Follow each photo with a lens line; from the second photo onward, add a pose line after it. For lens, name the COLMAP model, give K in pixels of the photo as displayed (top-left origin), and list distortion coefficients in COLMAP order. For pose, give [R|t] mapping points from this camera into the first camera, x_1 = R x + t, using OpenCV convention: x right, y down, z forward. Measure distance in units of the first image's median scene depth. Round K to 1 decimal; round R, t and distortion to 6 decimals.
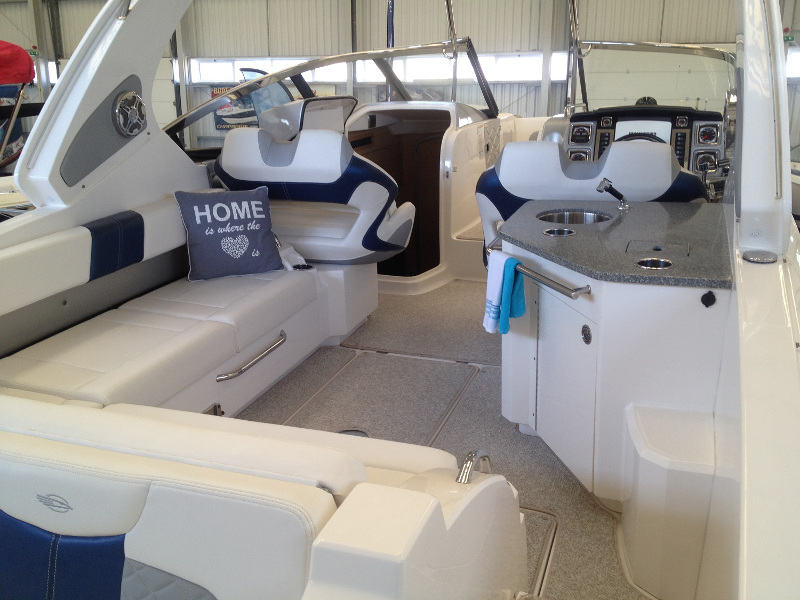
lens RADIAL K [[770.9, 0, 400.0], [0, 770.9, 300.0], [0, 0, 1]] dist [0.143065, -0.222196]
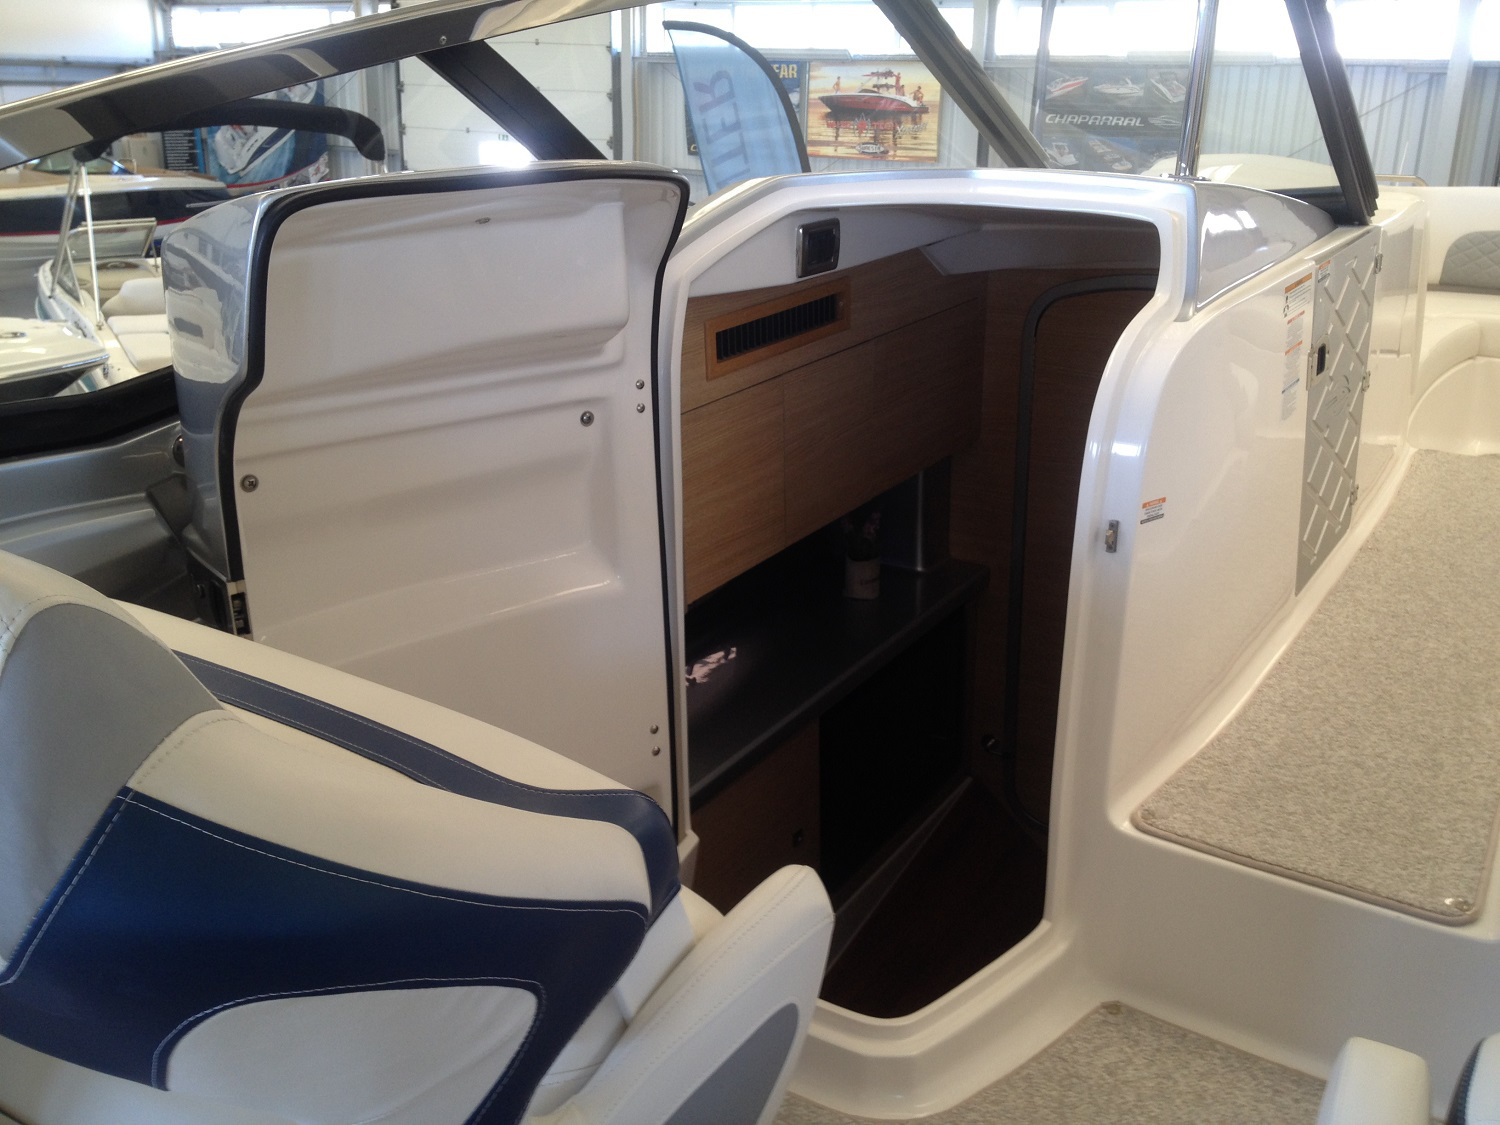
lens RADIAL K [[1445.5, 0, 750.0], [0, 1445.5, 562.5], [0, 0, 1]] dist [0.143065, -0.222196]
pose [[0.973046, 0.095224, -0.210031, 0.048558], [-0.081952, 0.994102, 0.071034, -0.172982], [0.215556, -0.051907, 0.975111, 0.586229]]
